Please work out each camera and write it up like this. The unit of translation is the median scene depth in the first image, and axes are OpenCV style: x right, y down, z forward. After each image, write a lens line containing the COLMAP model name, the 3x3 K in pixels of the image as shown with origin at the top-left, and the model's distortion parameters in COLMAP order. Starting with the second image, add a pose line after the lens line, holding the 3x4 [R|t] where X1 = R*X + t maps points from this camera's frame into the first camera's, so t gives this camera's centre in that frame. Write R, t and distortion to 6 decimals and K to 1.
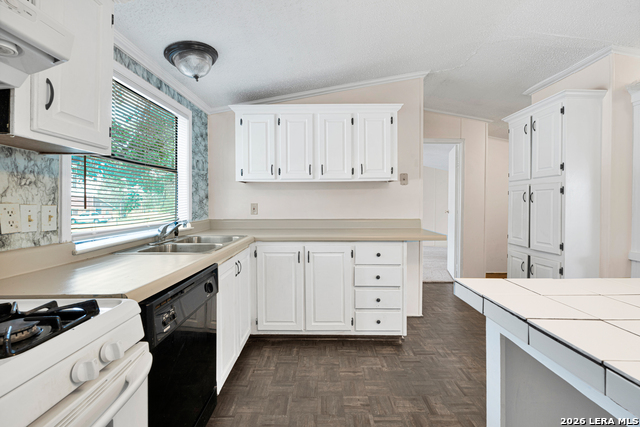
lens RADIAL K [[280.2, 0, 320.1], [0, 280.2, 207.3], [0, 0, 1]] dist [-0.009403, 0.000010]
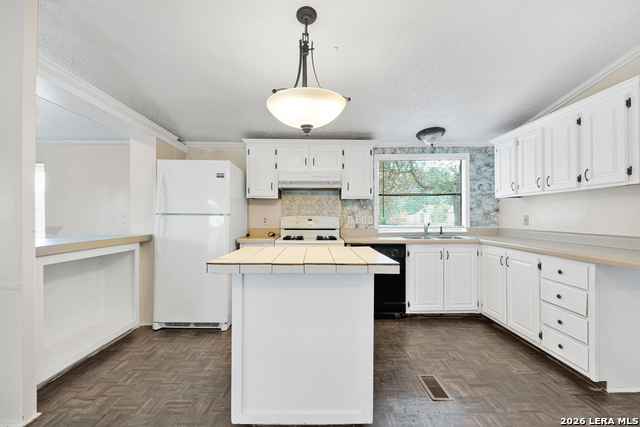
lens RADIAL K [[280.2, 0, 318.5], [0, 280.2, 213.2], [0, 0, 1]] dist [-0.009403, 0.000010]
pose [[0.020309, -0.006826, -0.999770, 1.132408], [-0.014668, 0.999867, -0.007125, -0.002997], [0.999686, 0.014809, 0.020206, 0.200409]]
